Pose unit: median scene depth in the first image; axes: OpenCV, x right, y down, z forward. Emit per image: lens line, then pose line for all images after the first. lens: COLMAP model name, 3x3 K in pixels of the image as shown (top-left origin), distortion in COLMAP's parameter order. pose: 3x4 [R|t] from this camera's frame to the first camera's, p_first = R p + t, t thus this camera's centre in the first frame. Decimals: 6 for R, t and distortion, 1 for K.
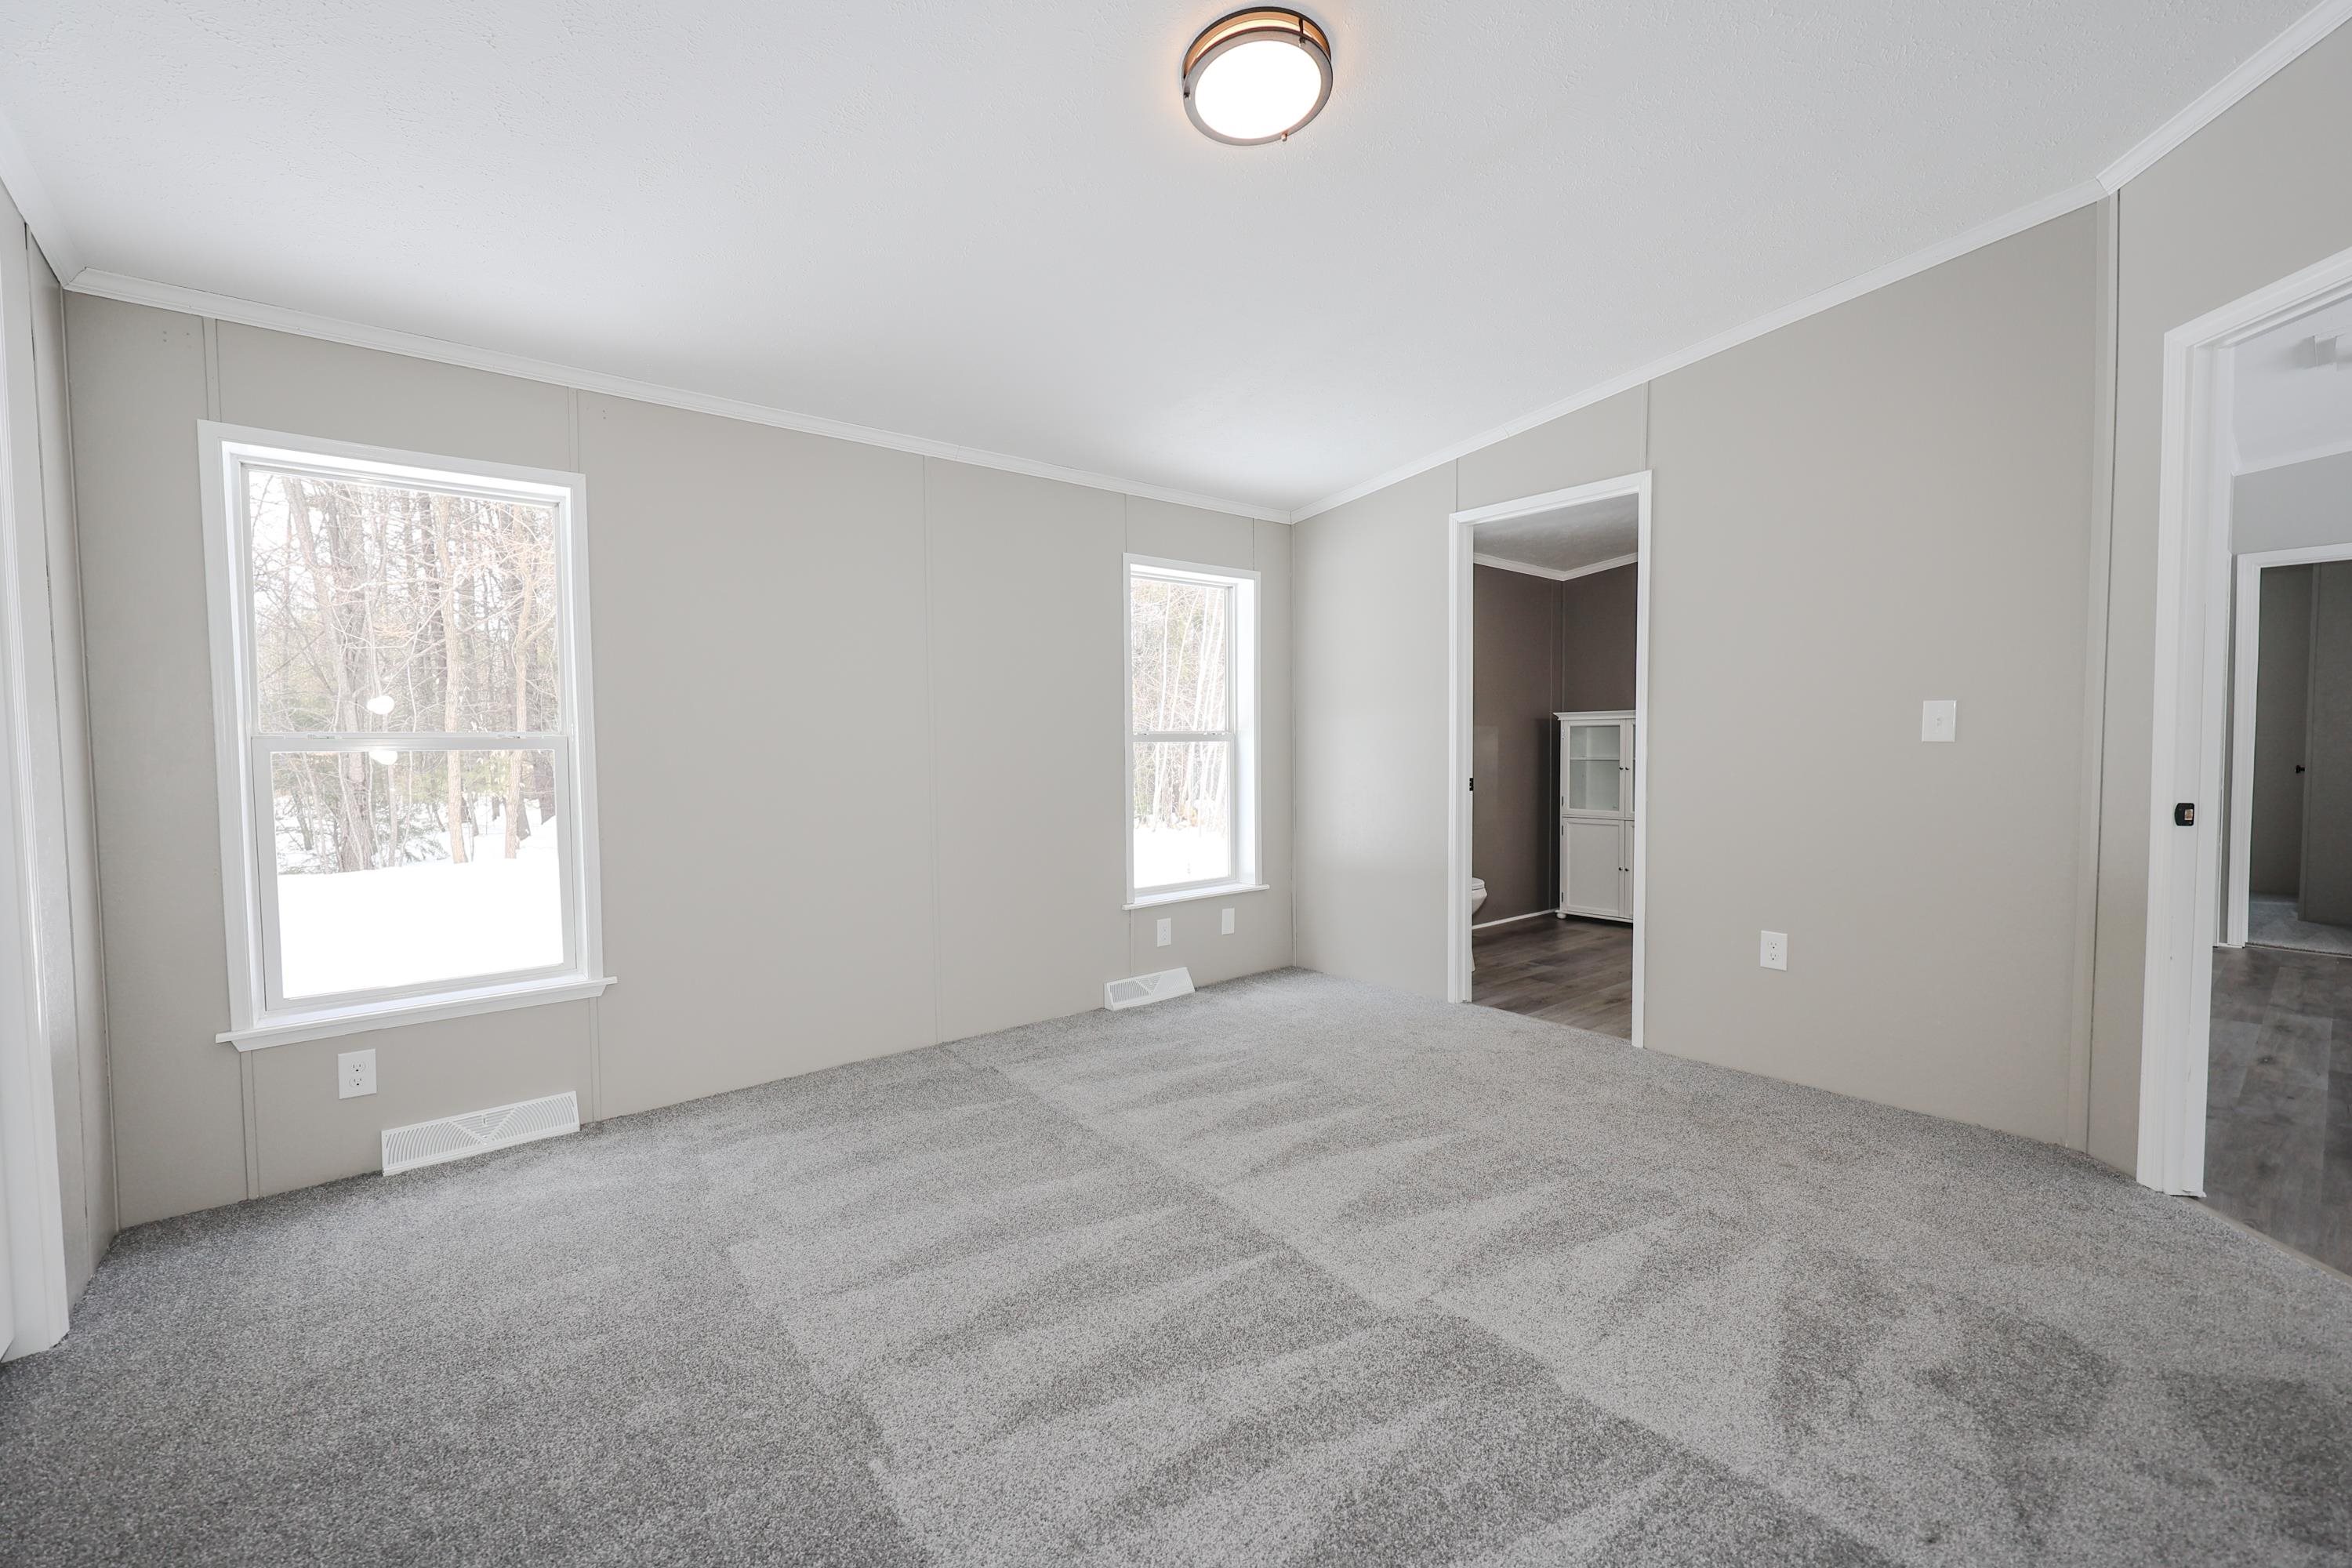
lens RADIAL K [[1011.6, 0, 1134.7], [0, 1011.6, 789.9], [0, 0, 1]] dist [0.000186, 0.000142]
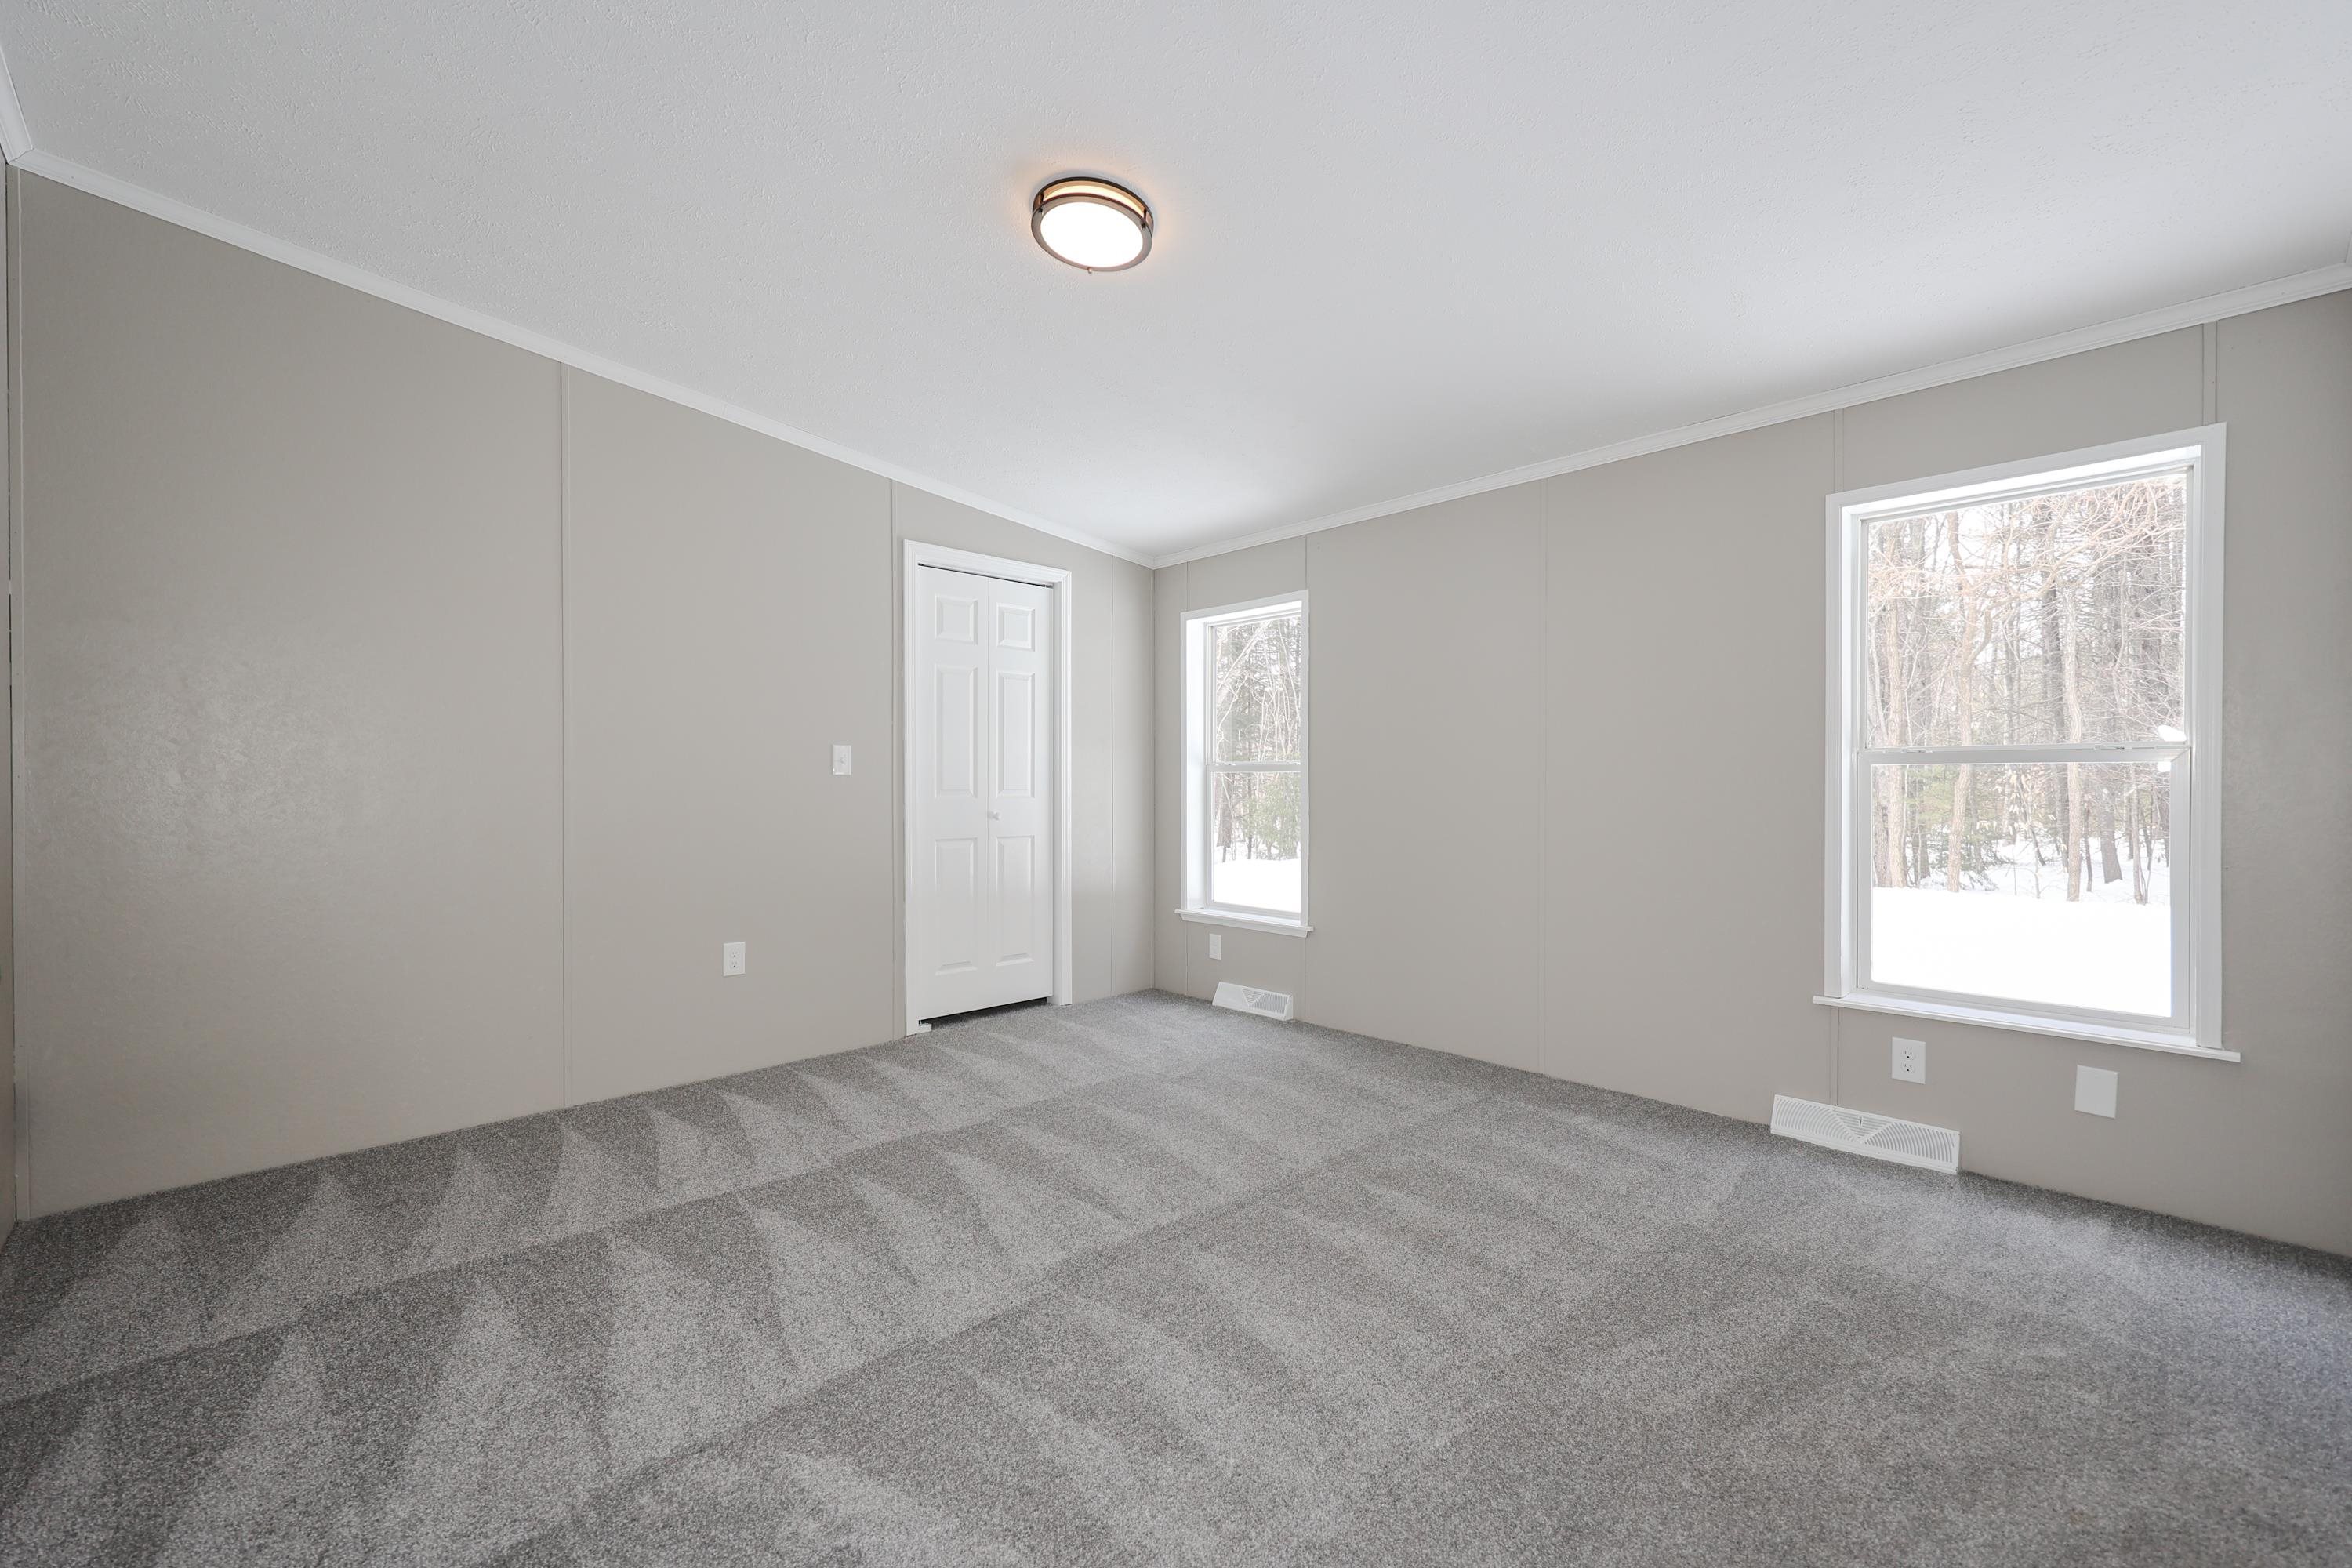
lens RADIAL K [[940.0, 0, 1185.5], [0, 940.0, 781.8], [0, 0, 1]] dist [0.002315, 0.000260]
pose [[0.089777, 0.019551, -0.995770, 0.579737], [-0.036882, 0.999187, 0.016293, -0.028970], [0.995279, 0.035264, 0.090425, 0.485690]]
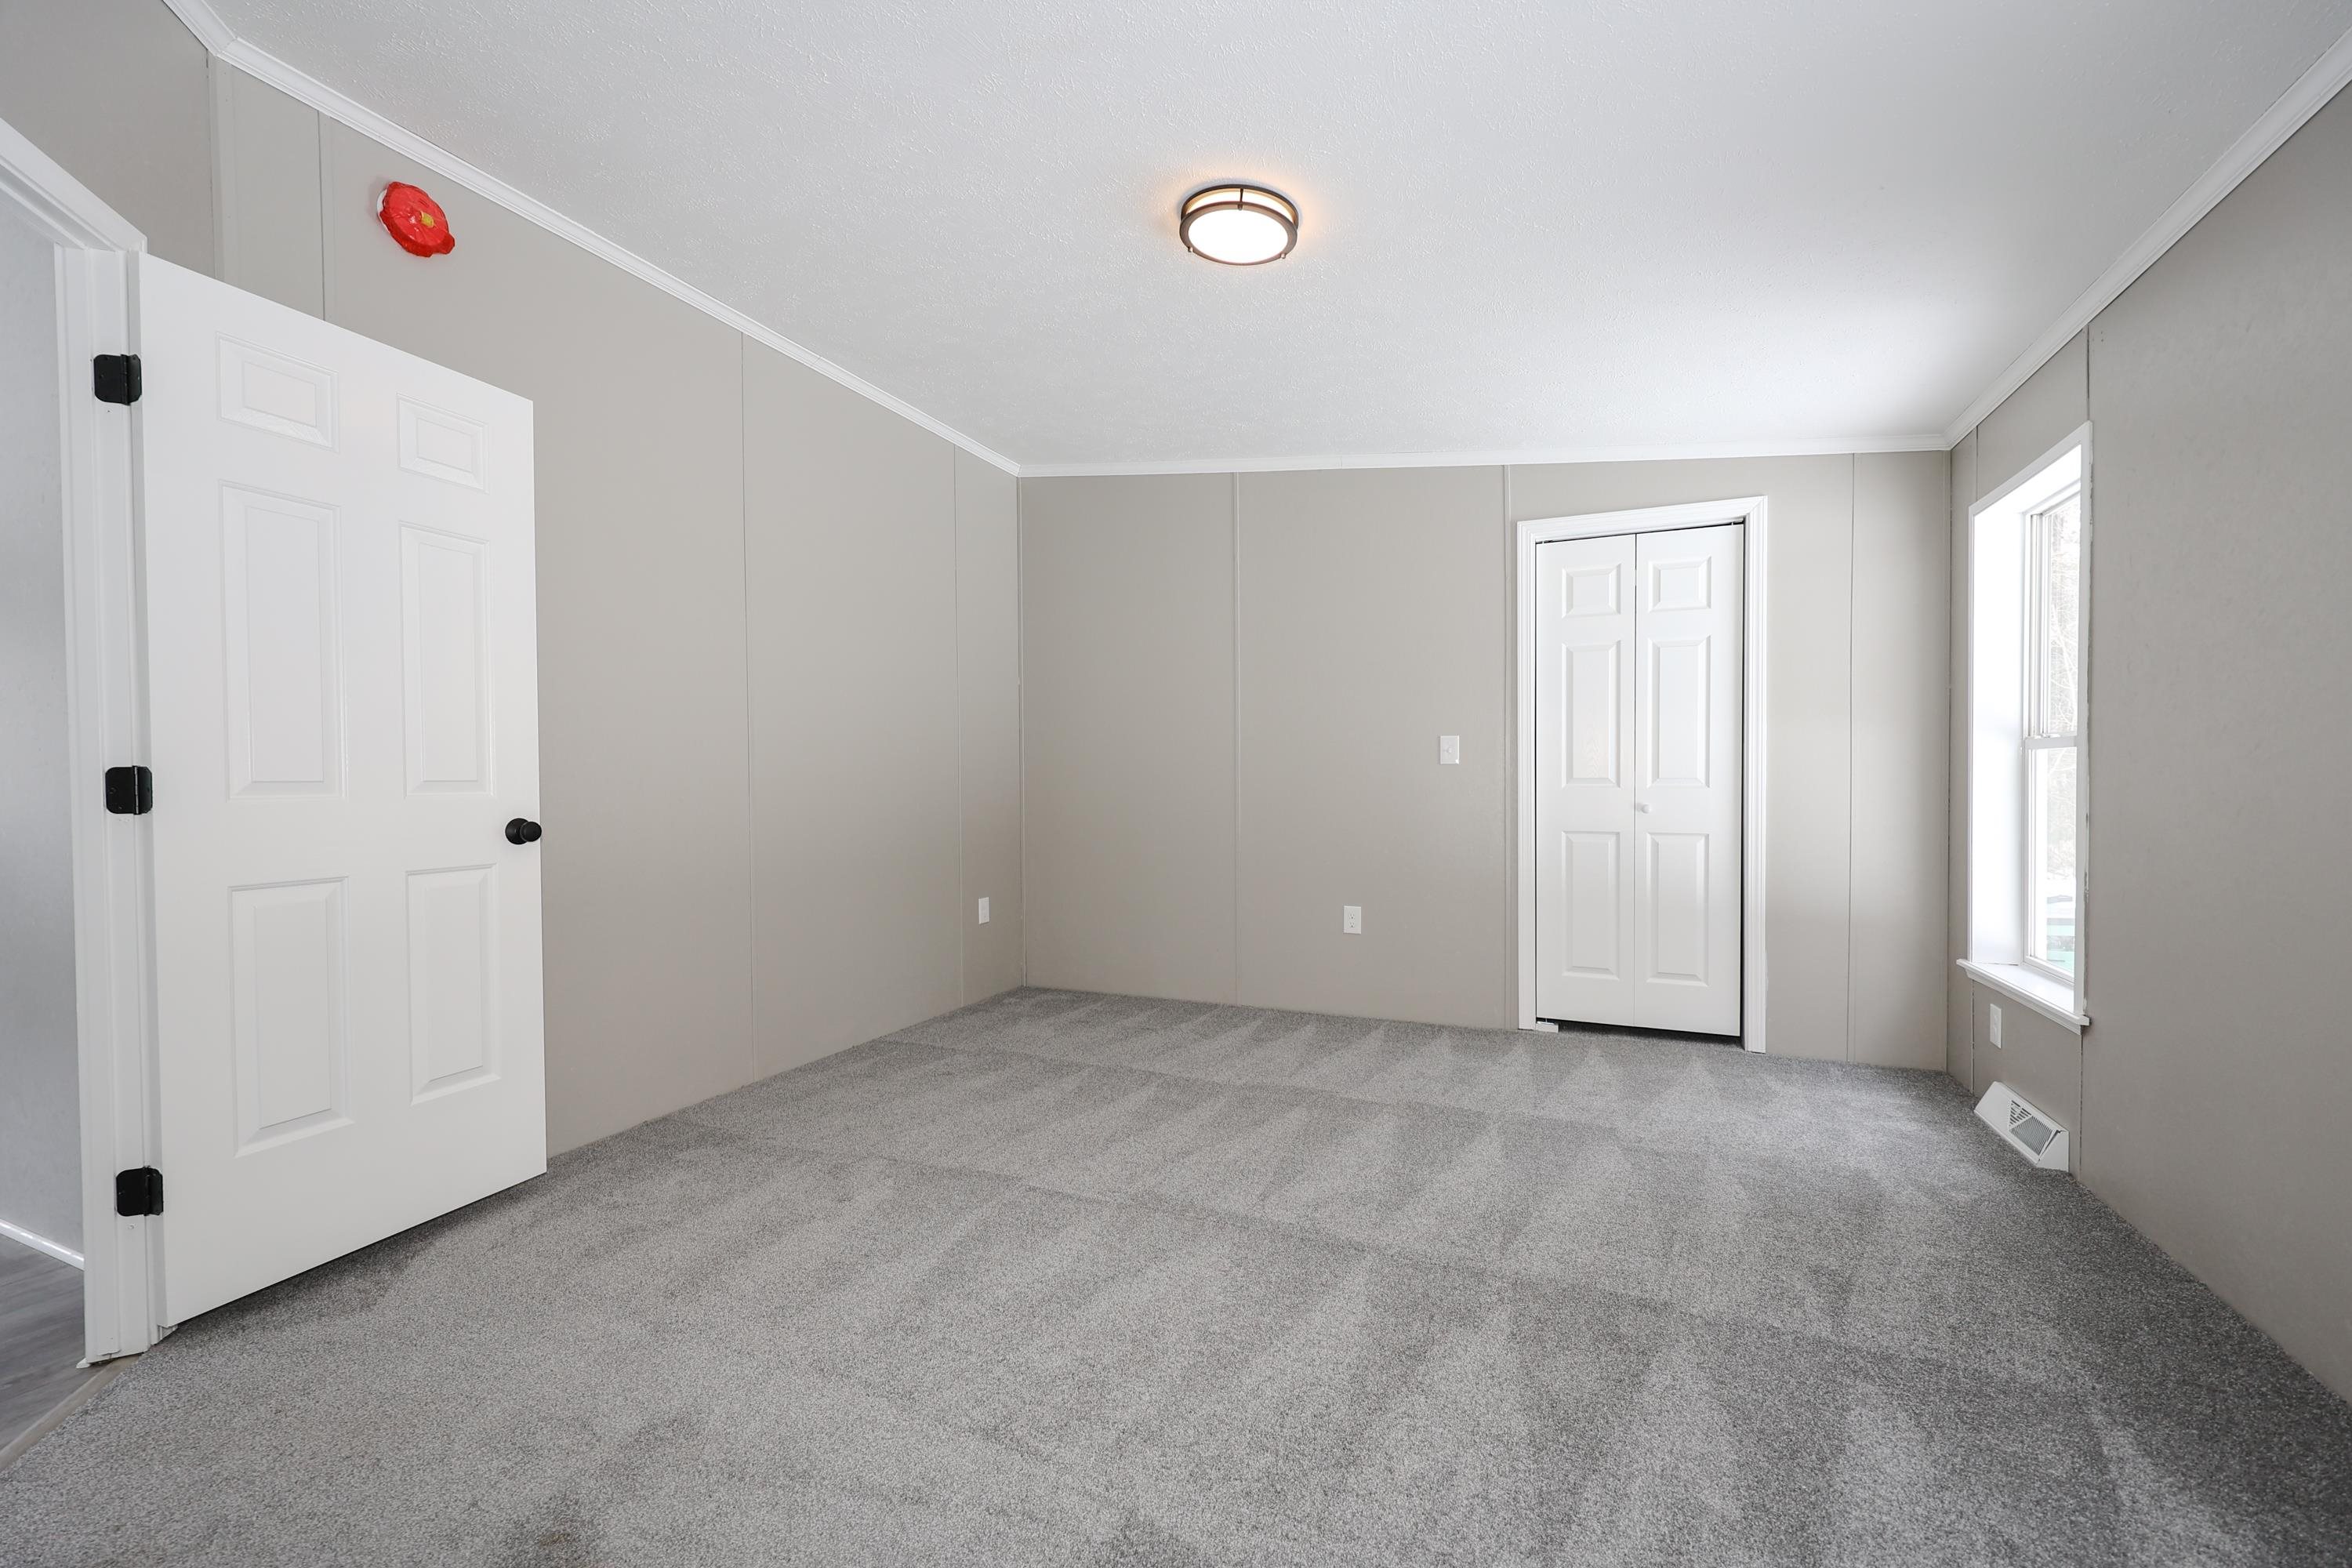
lens RADIAL K [[940.0, 0, 1185.5], [0, 940.0, 781.8], [0, 0, 1]] dist [0.002315, 0.000260]
pose [[-0.877761, 0.030633, -0.478119, 0.351106], [0.009714, 0.998887, 0.046166, -0.037272], [0.479001, 0.035878, -0.877081, 0.934672]]
